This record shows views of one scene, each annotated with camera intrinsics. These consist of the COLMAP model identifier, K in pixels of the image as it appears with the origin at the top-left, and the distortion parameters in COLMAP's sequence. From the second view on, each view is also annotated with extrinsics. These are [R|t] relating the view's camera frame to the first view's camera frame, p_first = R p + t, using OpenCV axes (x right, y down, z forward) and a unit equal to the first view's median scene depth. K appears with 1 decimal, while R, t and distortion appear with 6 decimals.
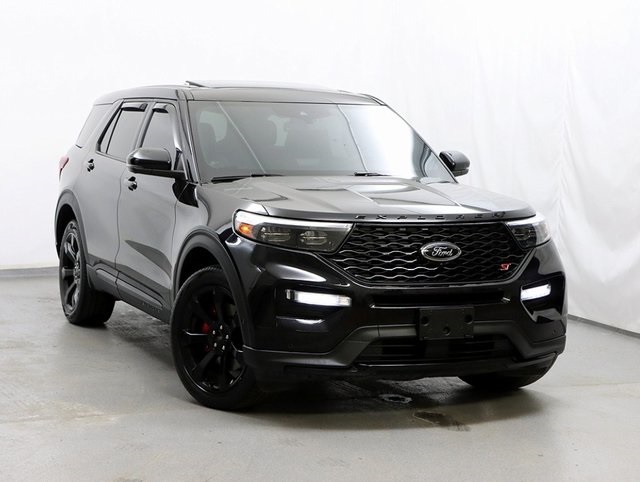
lens RADIAL K [[1269.3, 0, 320.0], [0, 1269.3, 241.0], [0, 0, 1]] dist [0.073617, 0.126361]
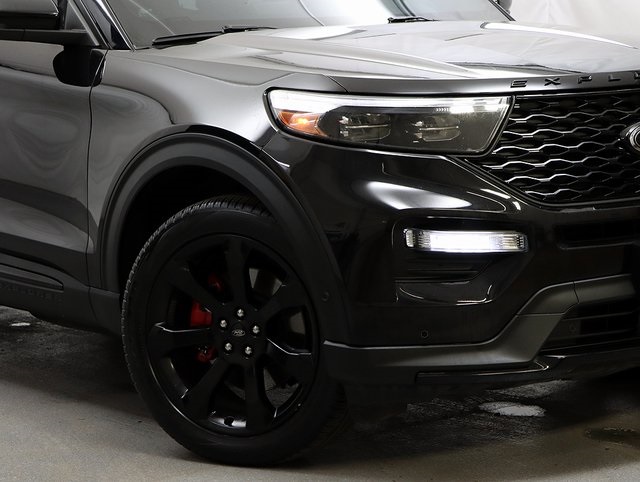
lens RADIAL K [[1749.9, 0, 320.0], [0, 1749.9, 241.0], [0, 0, 1]] dist [0.362289, -0.437924]
pose [[0.965863, -0.083105, 0.245363, -0.236603], [0.073221, 0.996104, 0.049151, 0.004674], [-0.248492, -0.029508, 0.968185, 0.298335]]
